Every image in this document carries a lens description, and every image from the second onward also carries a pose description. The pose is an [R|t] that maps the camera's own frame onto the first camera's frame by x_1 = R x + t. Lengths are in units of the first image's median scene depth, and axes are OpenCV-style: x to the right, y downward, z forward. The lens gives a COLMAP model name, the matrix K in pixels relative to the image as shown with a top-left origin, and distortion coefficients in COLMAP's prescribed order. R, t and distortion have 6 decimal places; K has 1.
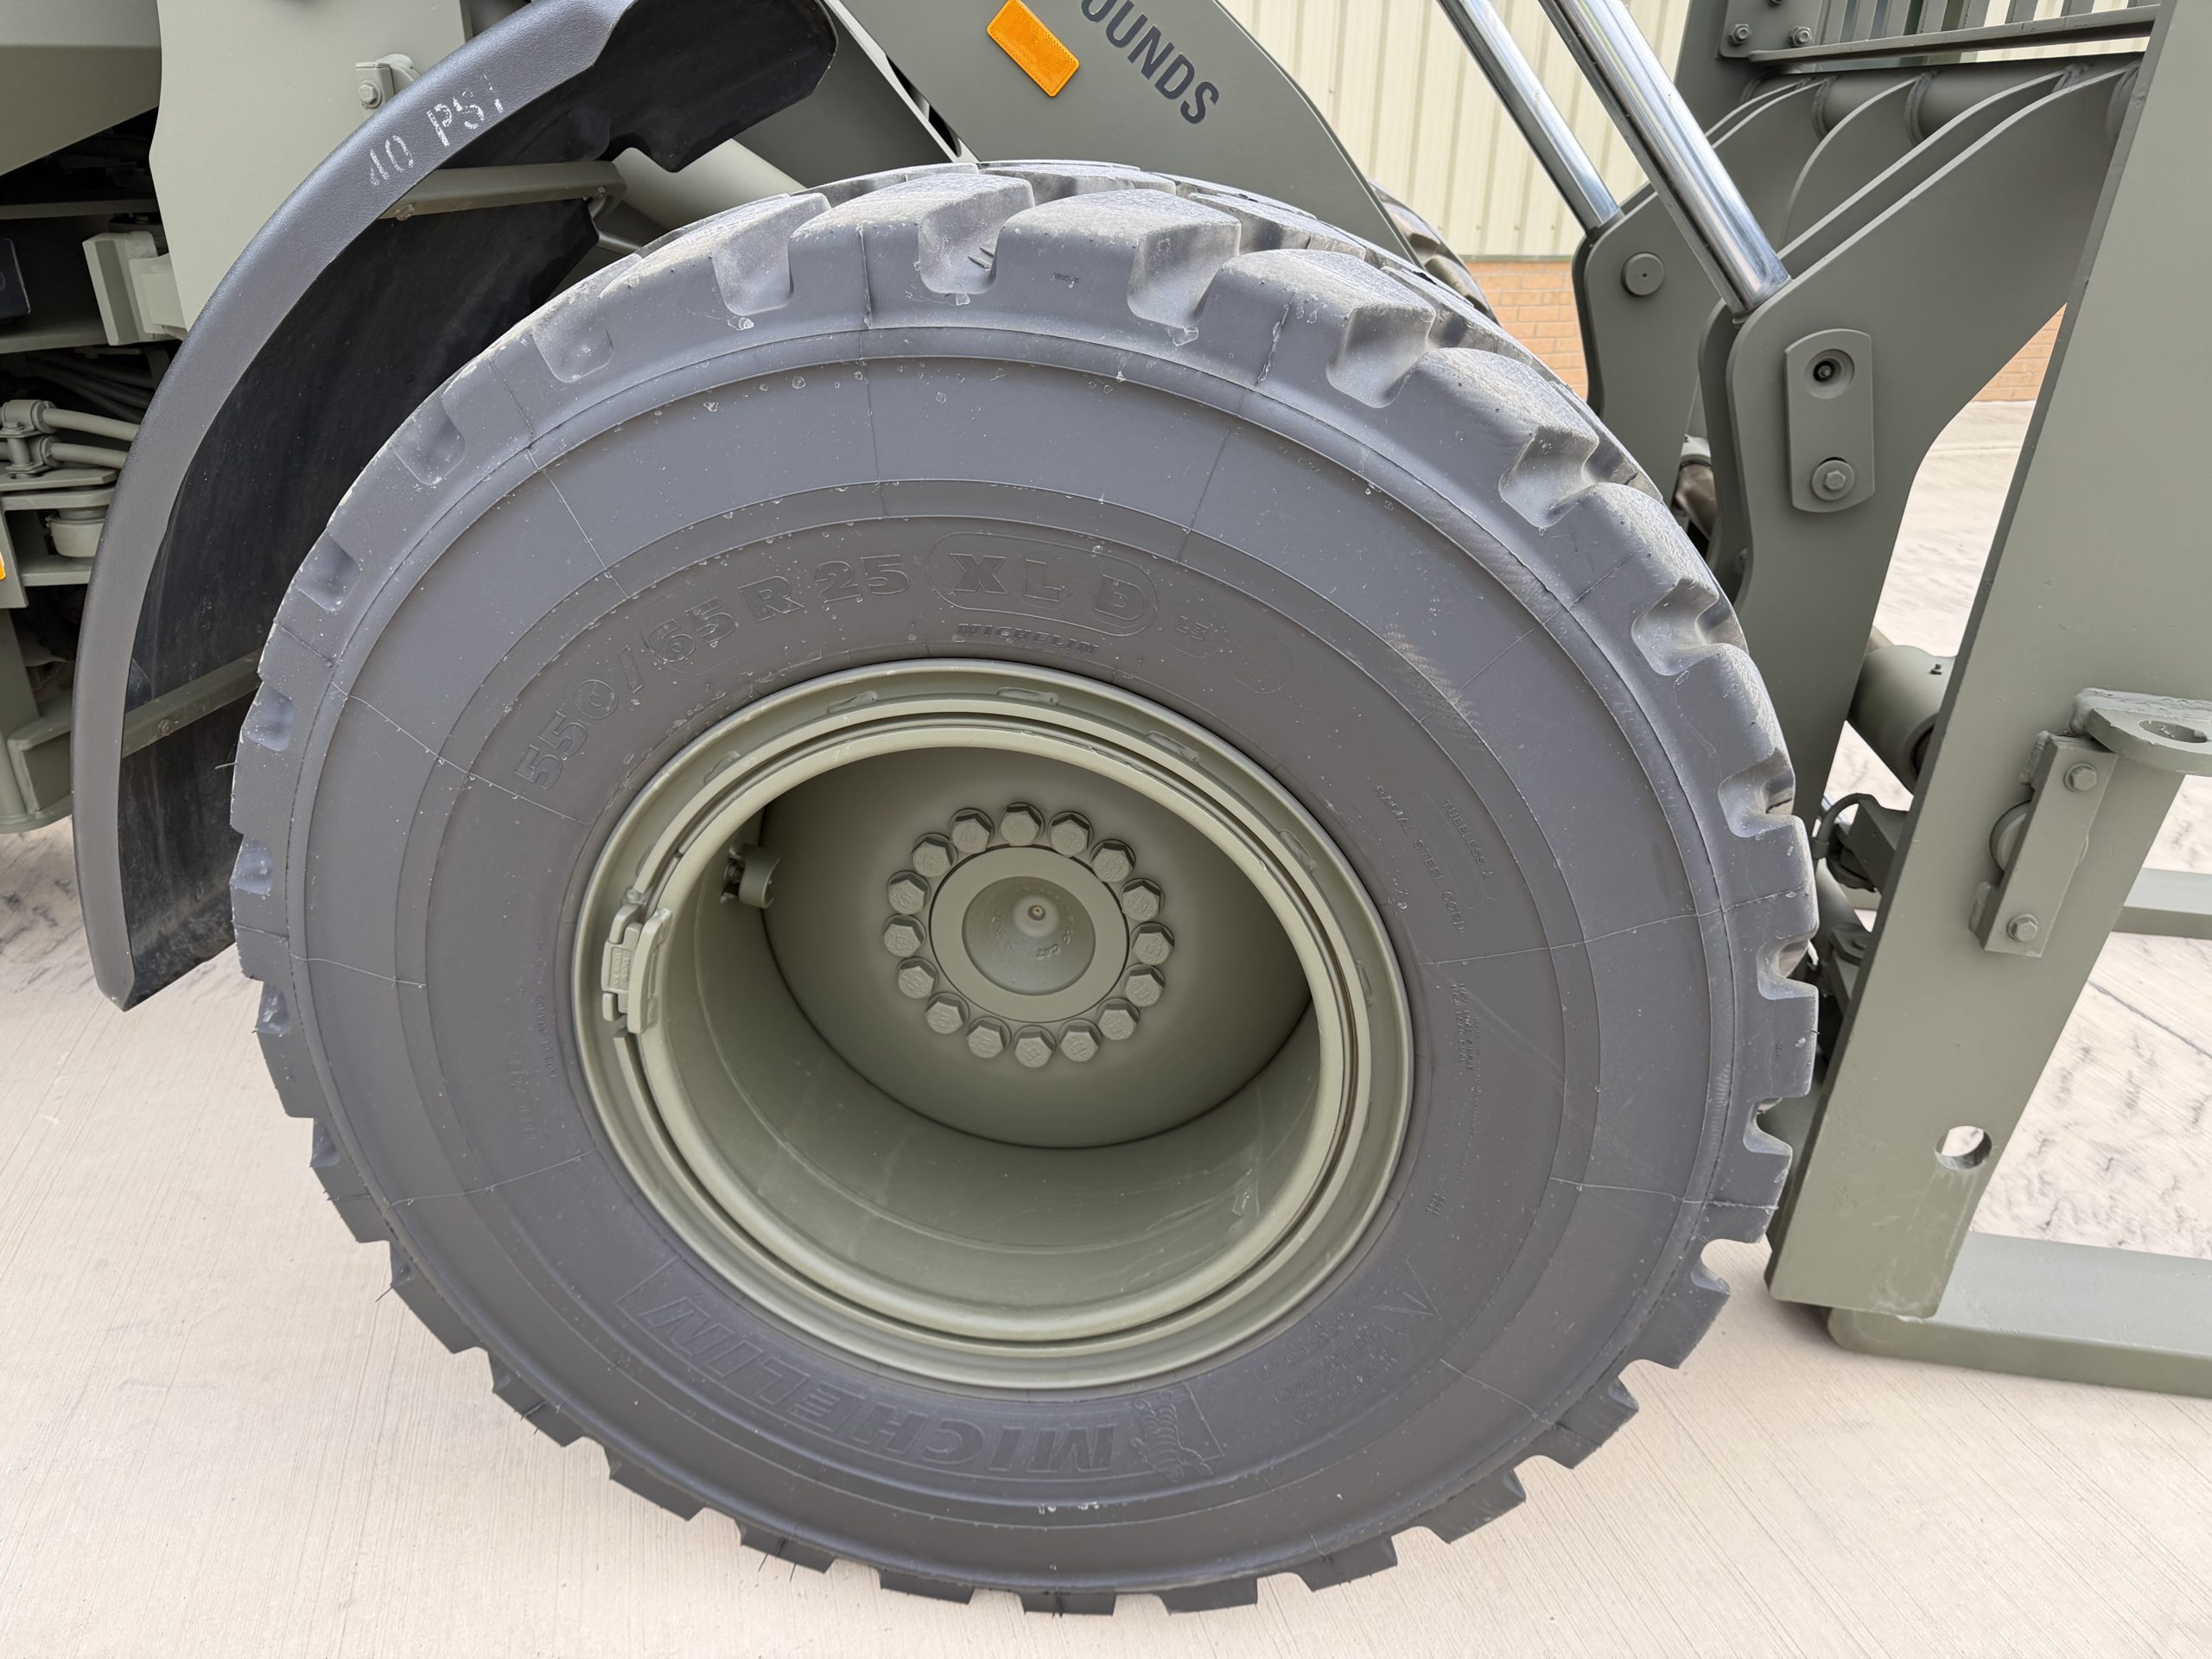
lens RADIAL K [[1554.9, 0, 1098.8], [0, 1554.9, 832.2], [0, 0, 1]] dist [0.008062, -0.004415]
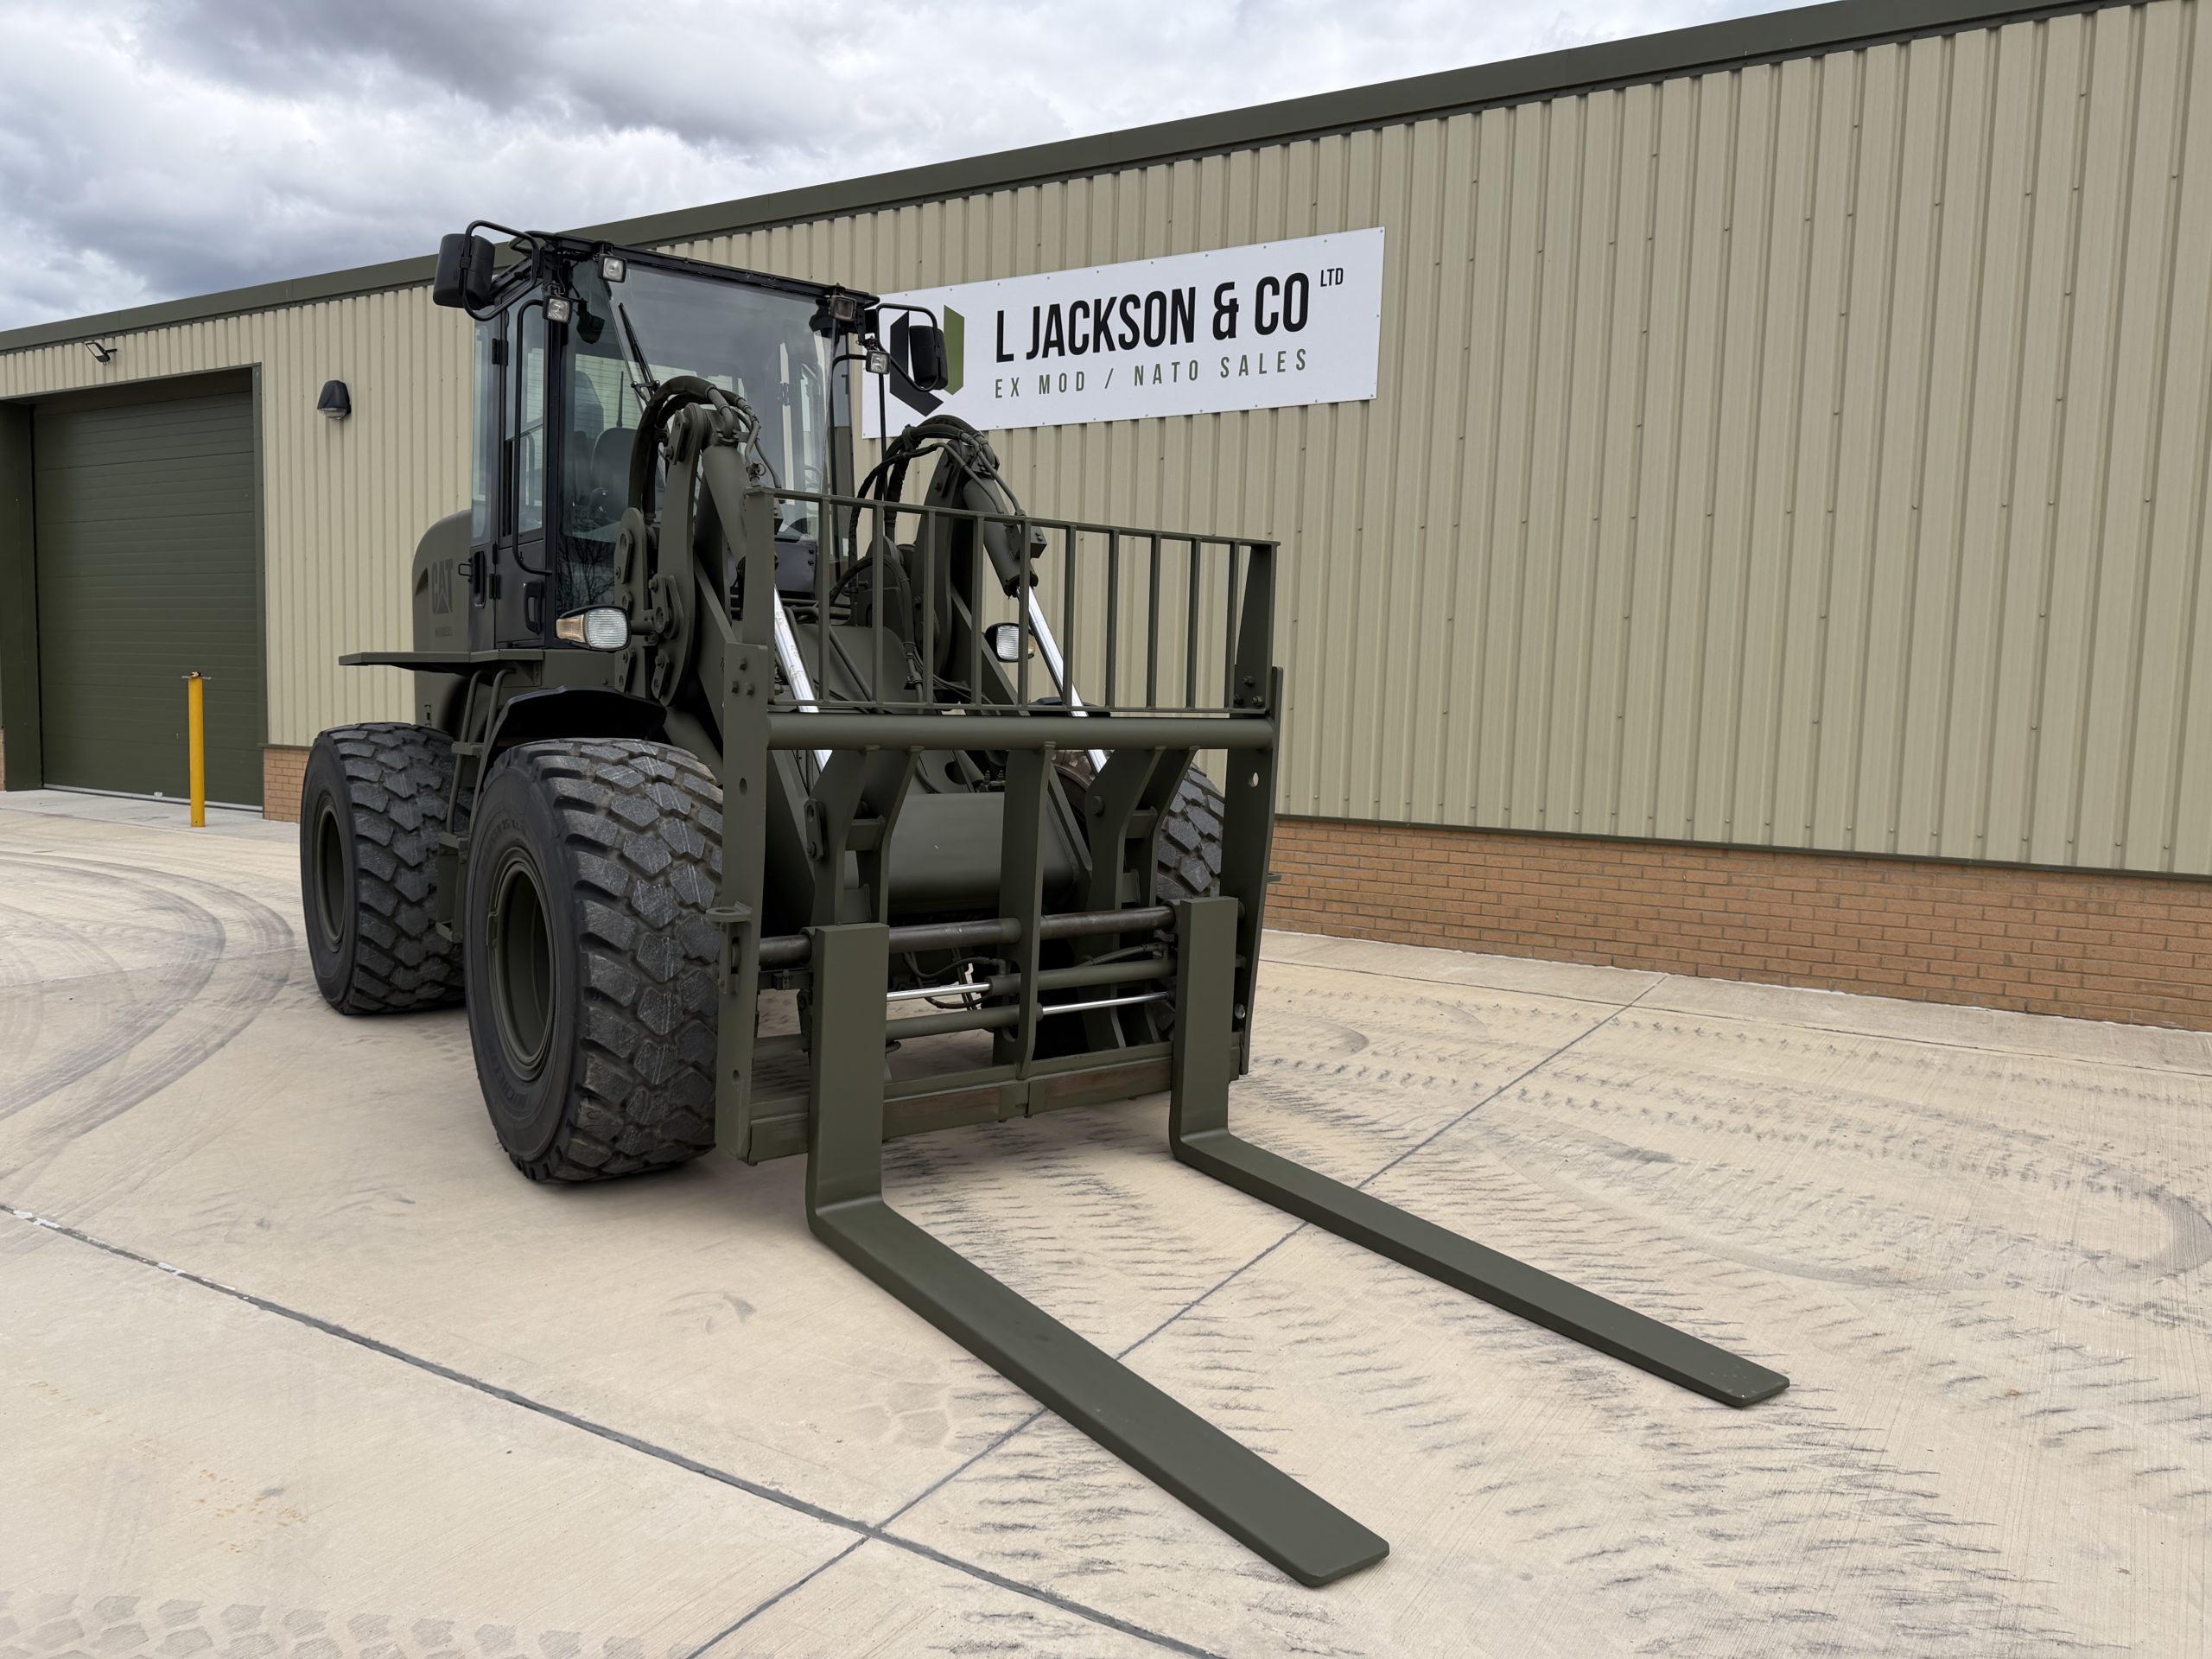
lens RADIAL K [[1533.3, 0, 1121.3], [0, 1533.3, 844.5], [0, 0, 1]] dist [0.087733, -0.121254]
pose [[0.686473, 0.069493, -0.723827, 3.218453], [-0.319066, 0.923265, -0.213959, 0.207683], [0.653416, 0.377826, 0.655969, -0.518725]]
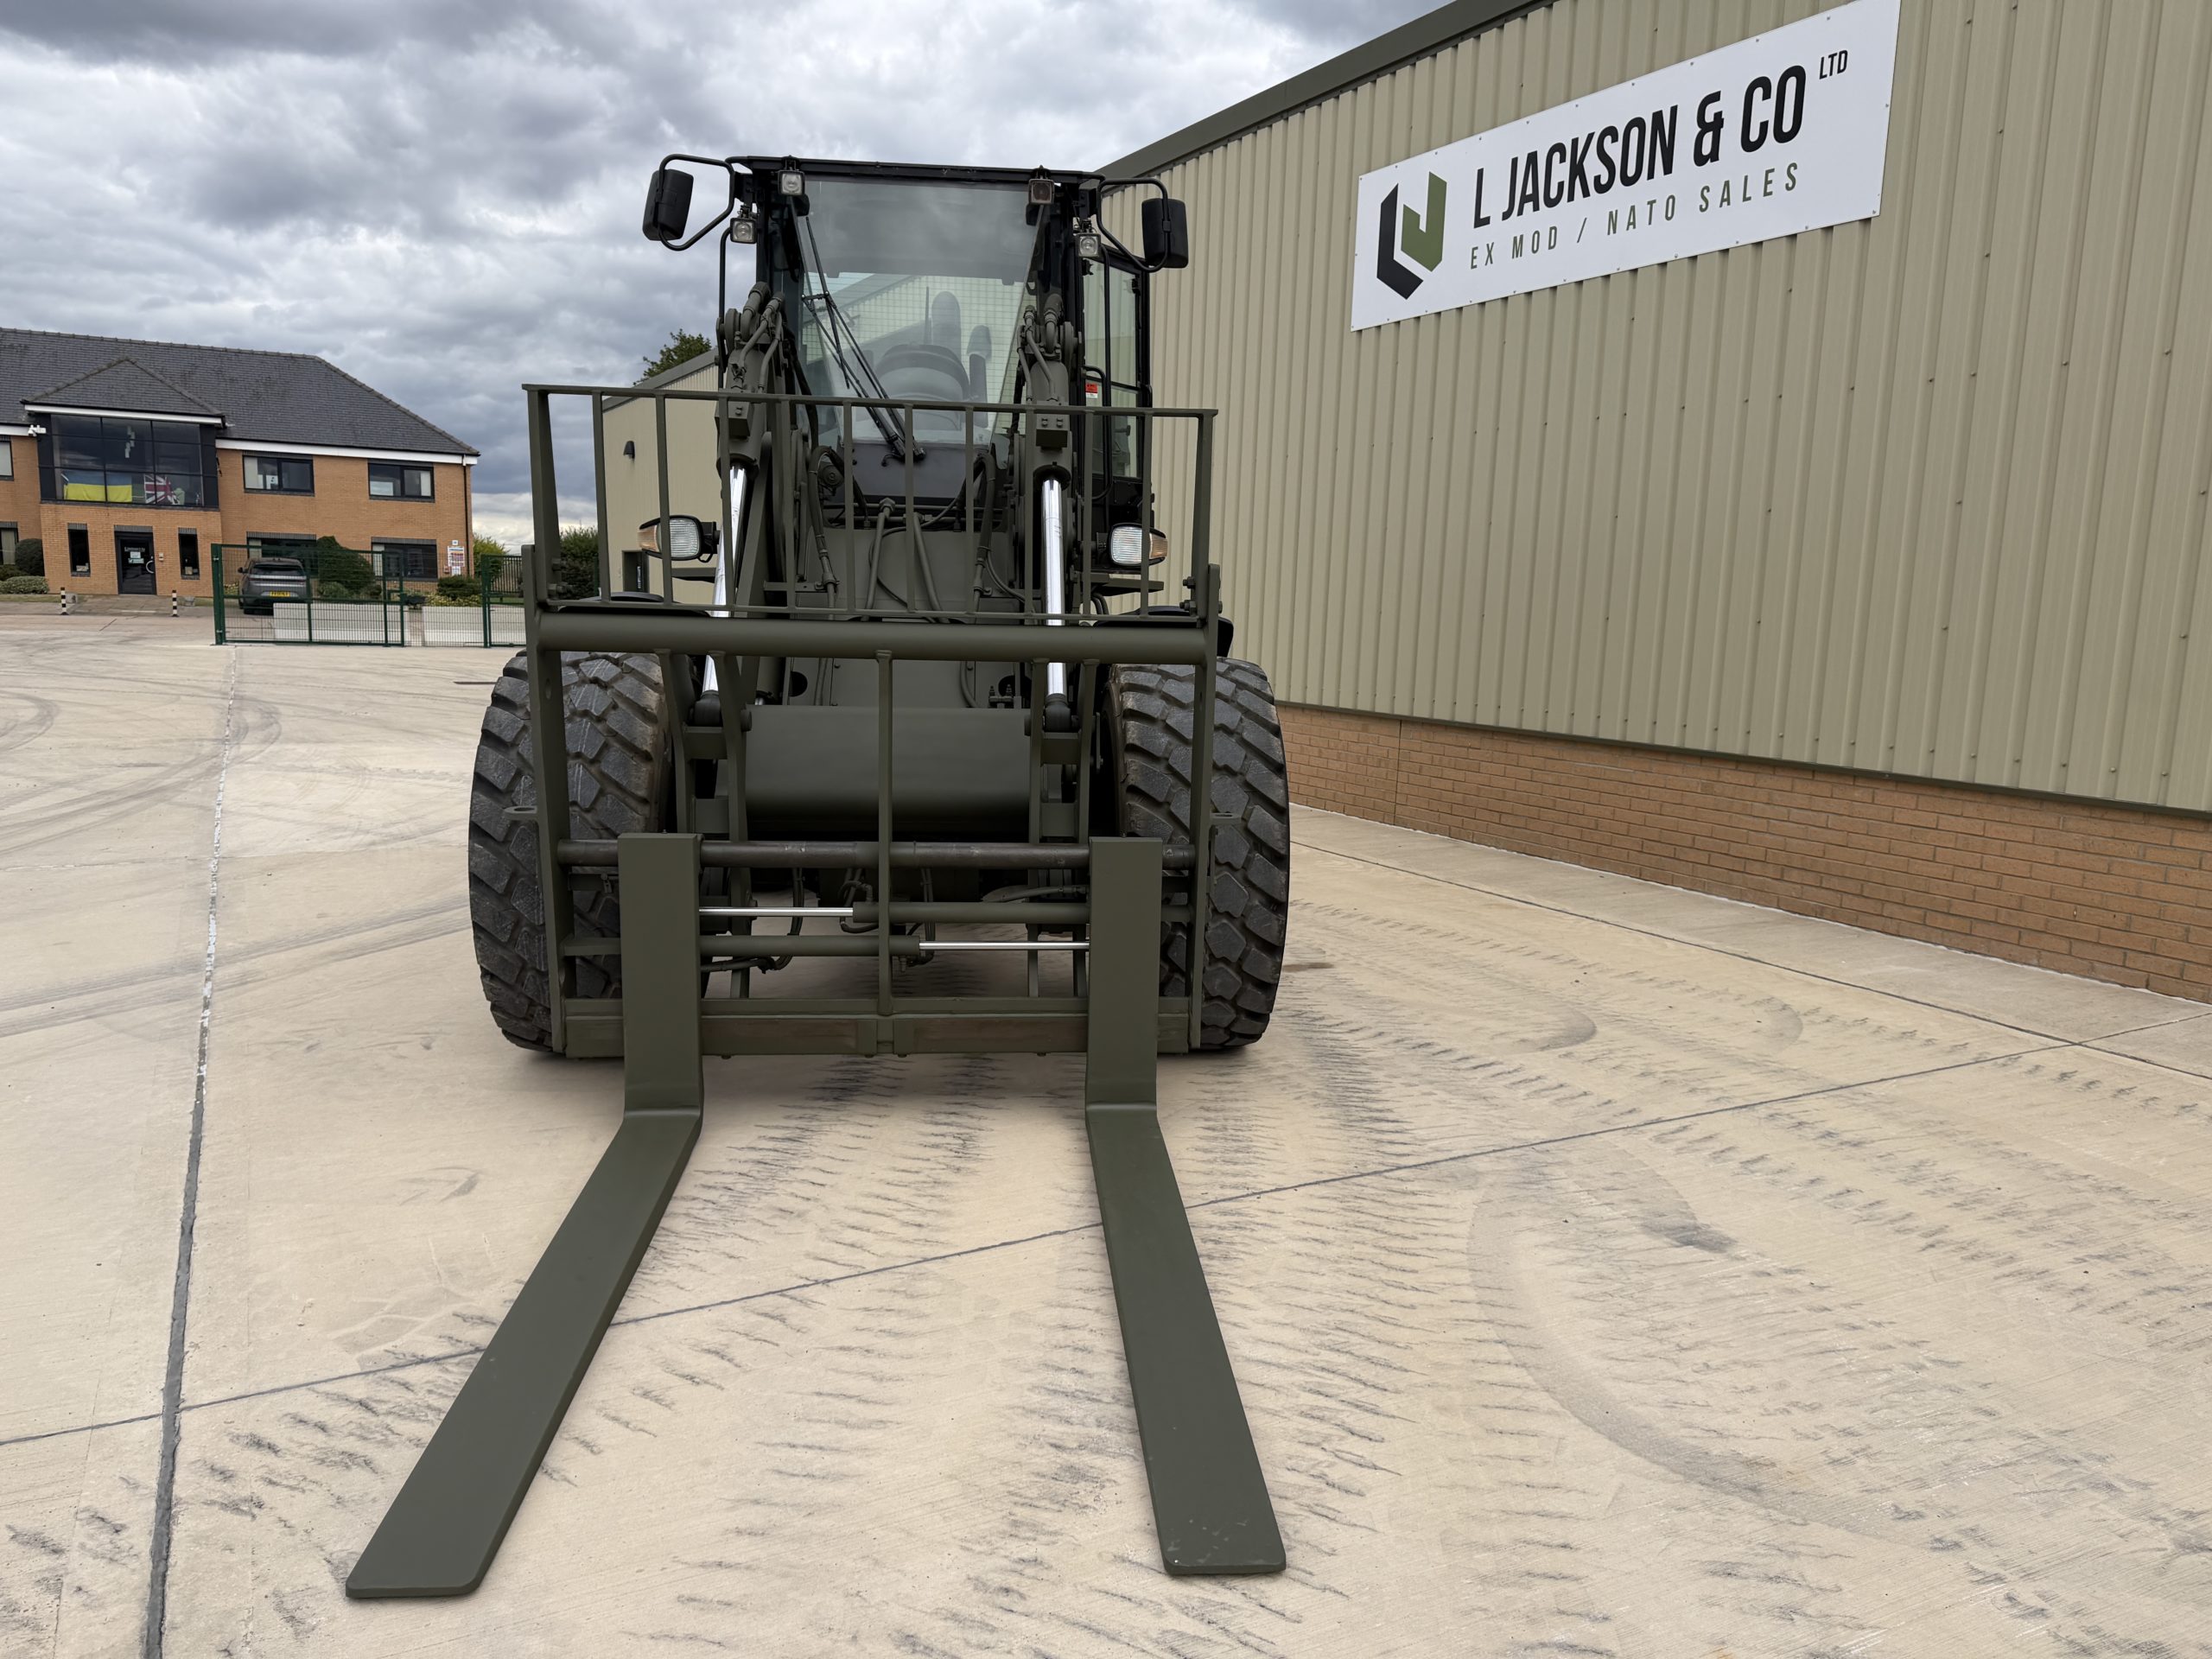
lens RADIAL K [[1564.5, 0, 1123.8], [0, 1564.5, 842.3], [0, 0, 1]] dist [0.024440, -0.041530]
pose [[0.218145, 0.138353, -0.966060, 3.745672], [-0.432744, 0.900973, 0.031314, -0.569233], [0.874726, 0.411225, 0.256414, 1.189427]]
